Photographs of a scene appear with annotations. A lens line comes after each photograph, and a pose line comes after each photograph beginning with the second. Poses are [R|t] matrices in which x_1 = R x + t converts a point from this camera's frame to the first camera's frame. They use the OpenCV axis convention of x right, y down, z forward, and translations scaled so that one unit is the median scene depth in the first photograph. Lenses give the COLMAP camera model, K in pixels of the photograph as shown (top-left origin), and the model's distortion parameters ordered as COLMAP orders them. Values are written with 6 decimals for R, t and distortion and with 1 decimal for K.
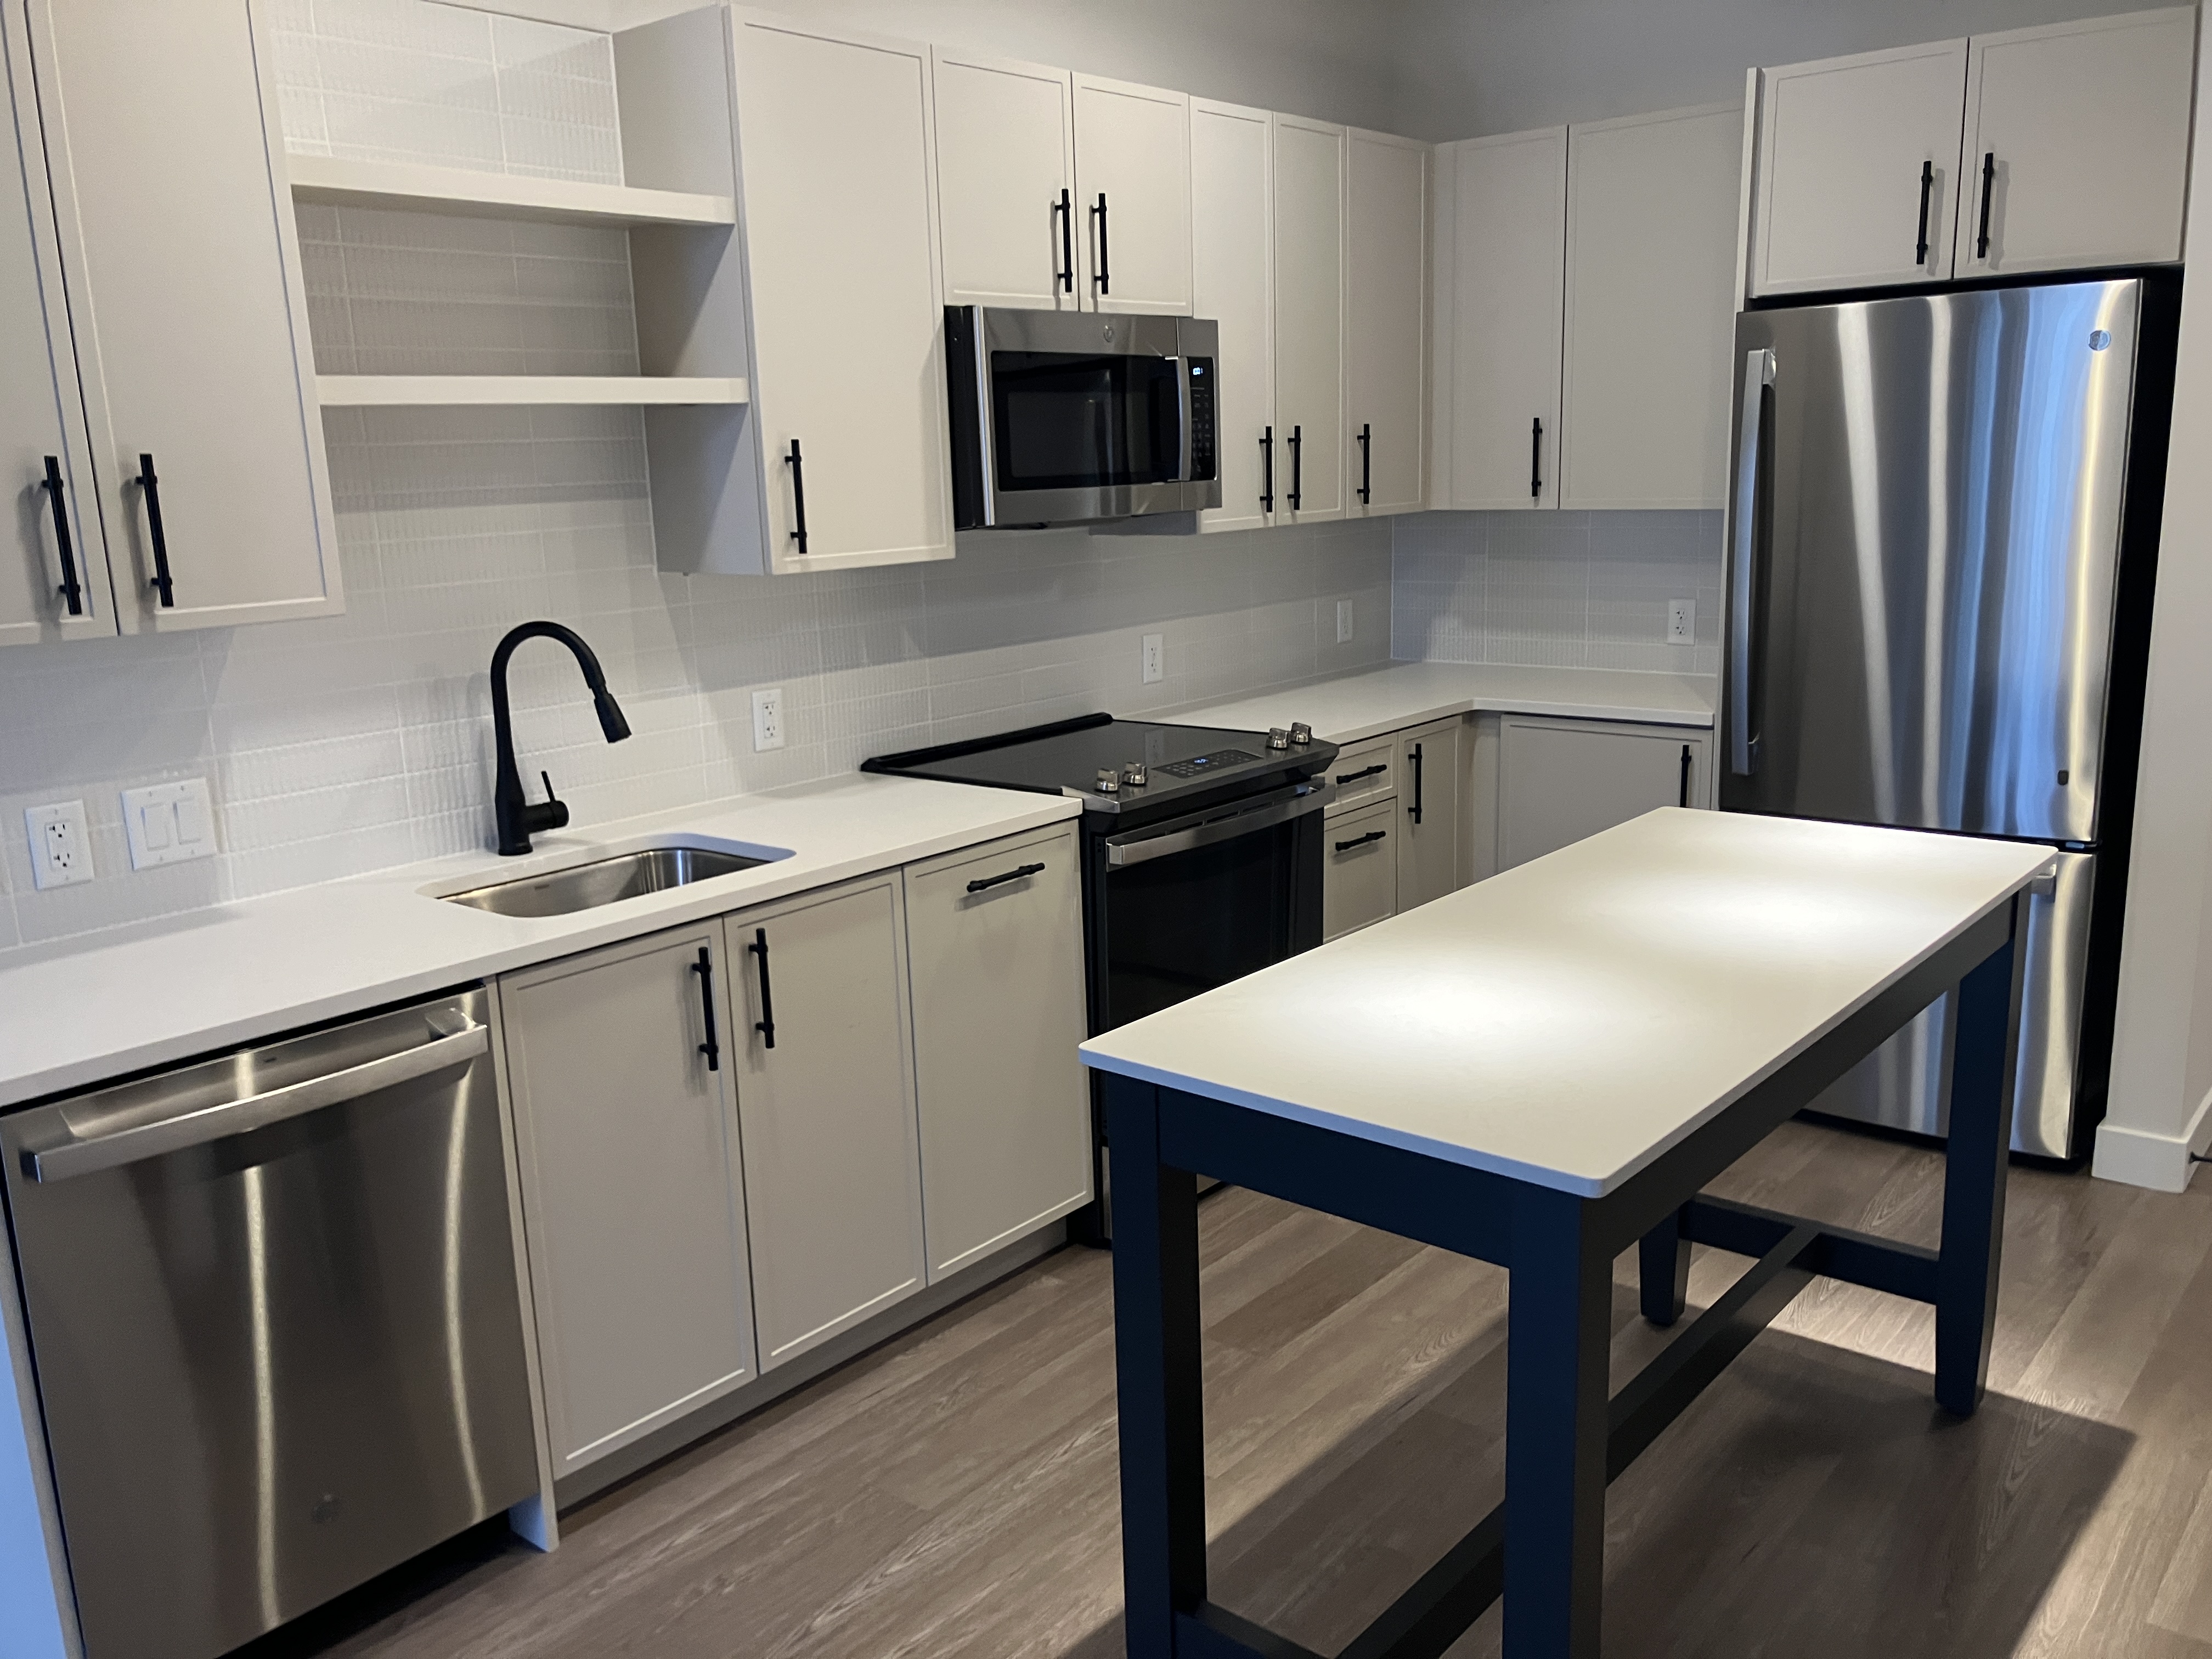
lens RADIAL K [[1813.4, 0, 1101.2], [0, 1813.4, 854.2], [0, 0, 1]] dist [0.024274, -0.000776]
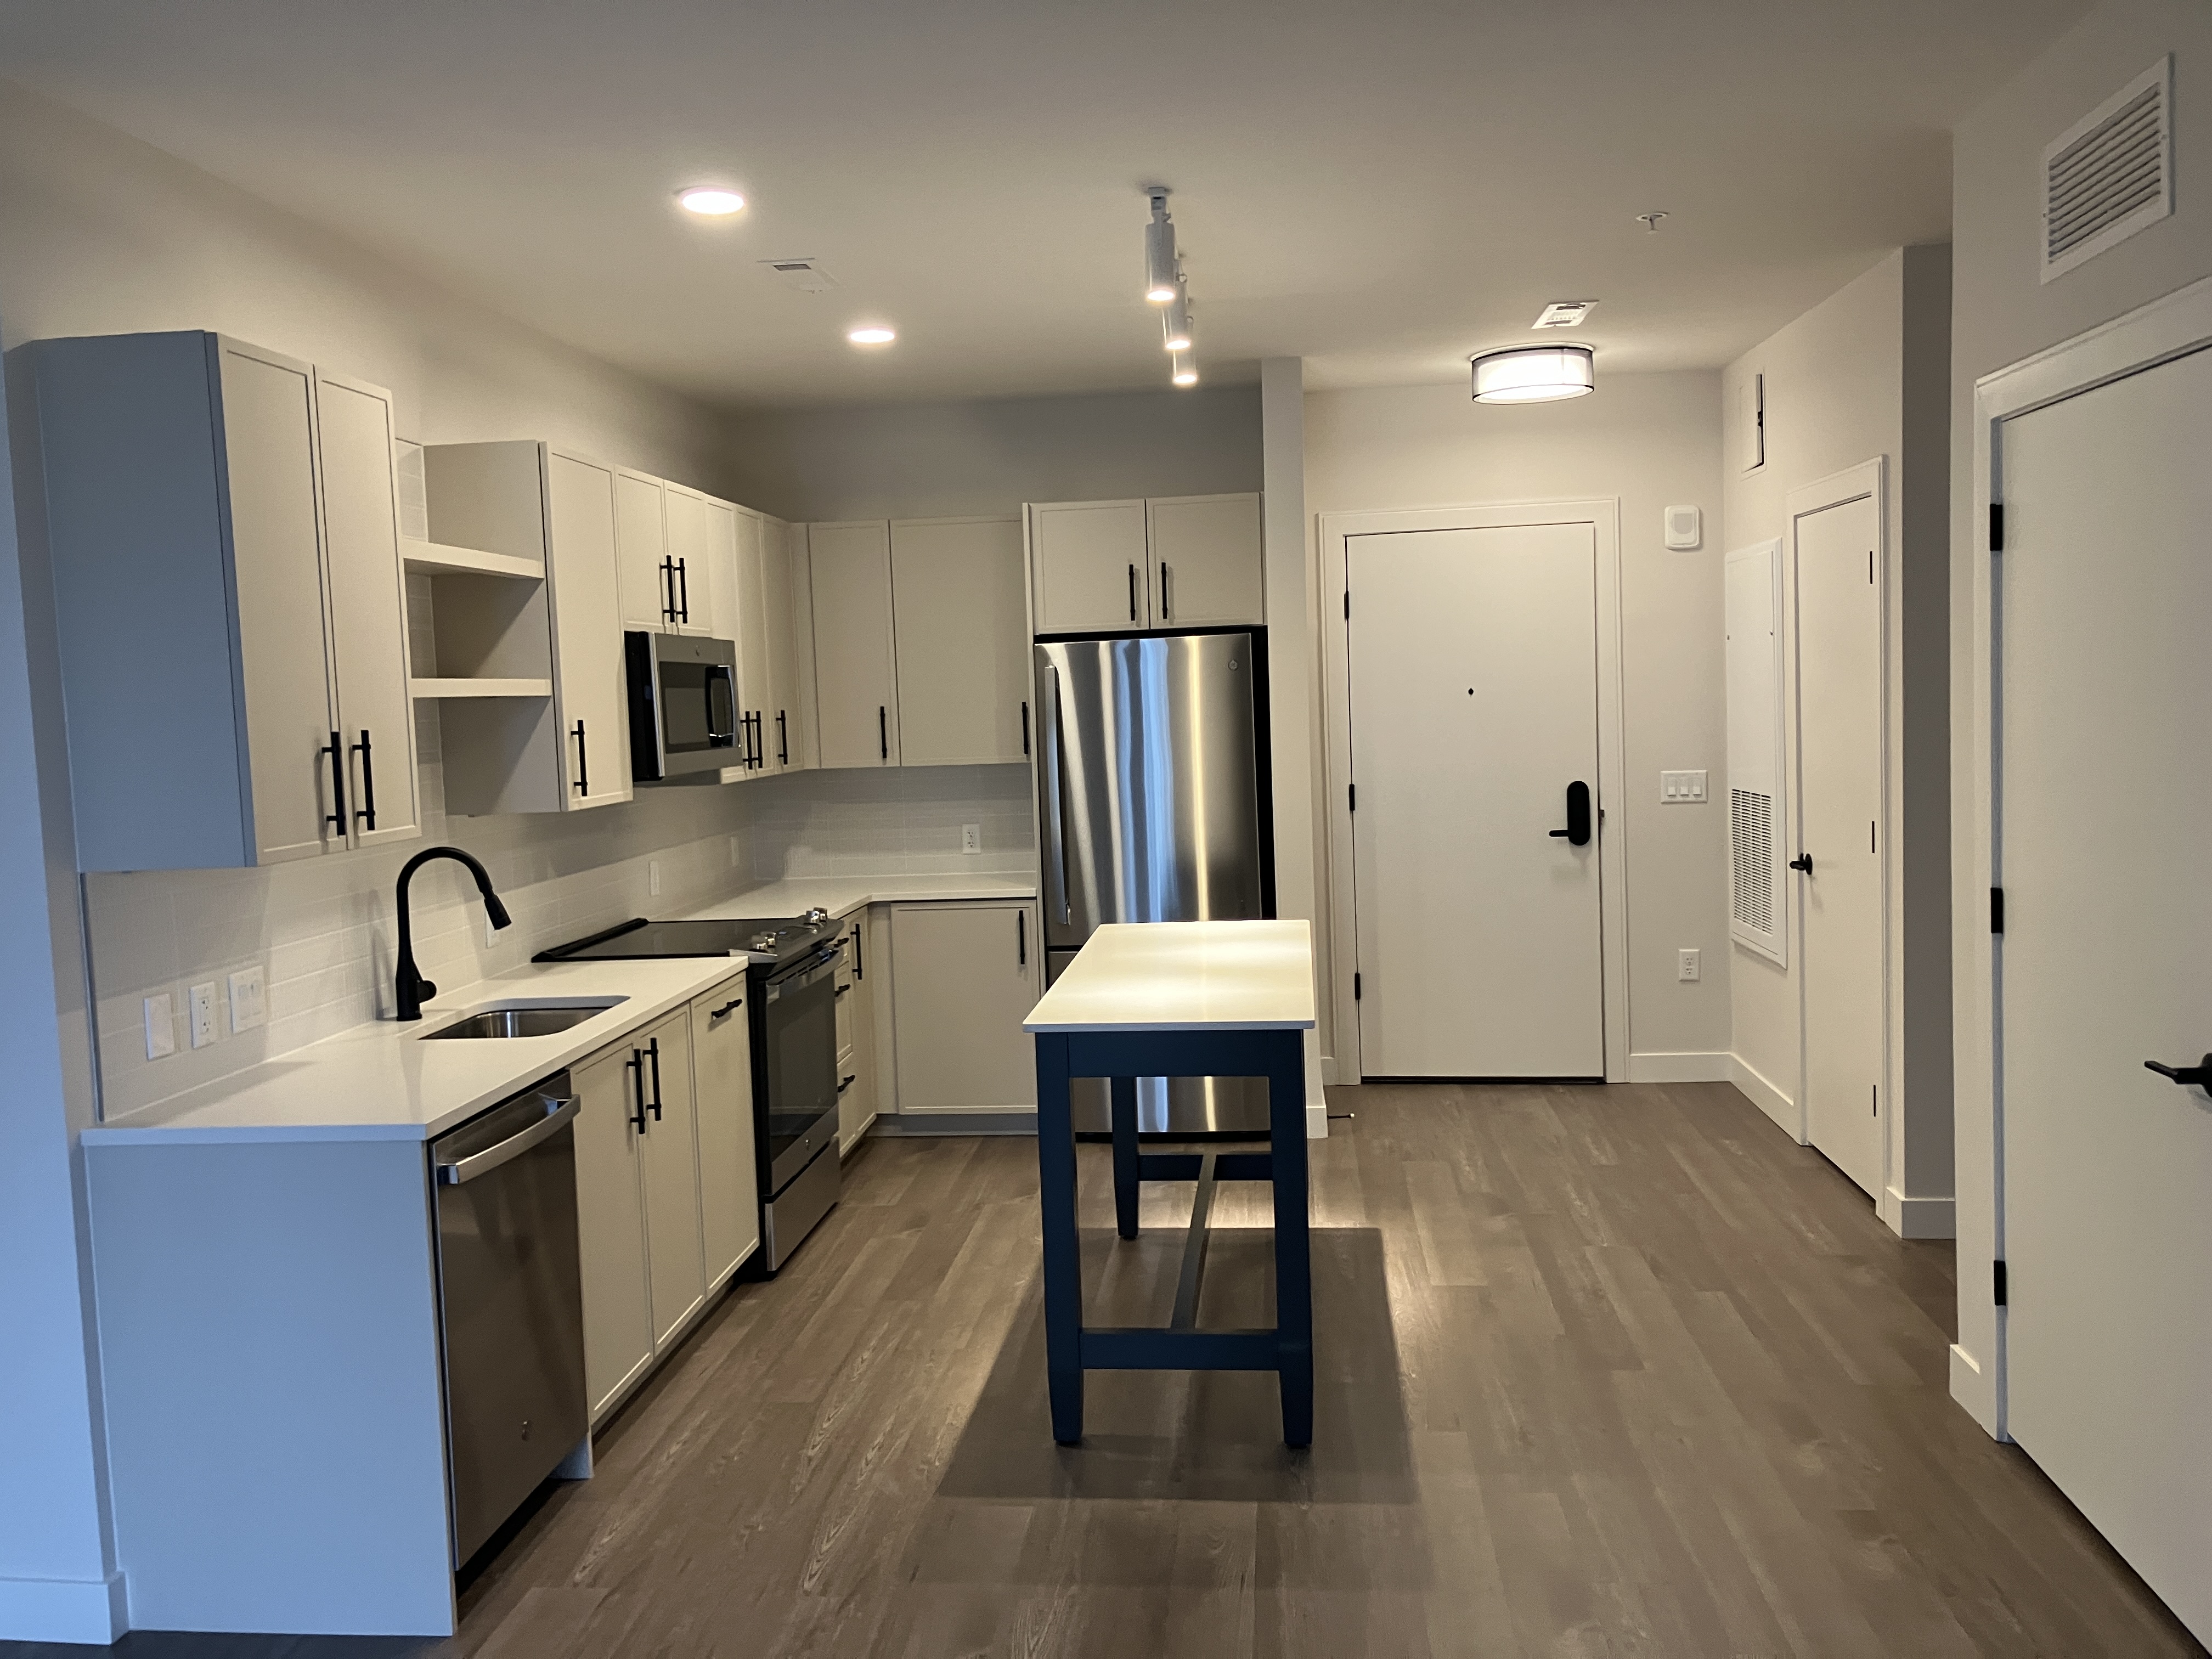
lens RADIAL K [[1806.5, 0, 1089.2], [0, 1806.5, 843.4], [0, 0, 1]] dist [0.021419, -0.008086]
pose [[0.824561, -0.043504, 0.564099, -0.622652], [0.133314, 0.983905, -0.118990, 0.093115], [-0.549843, 0.173317, 0.817089, -0.380137]]
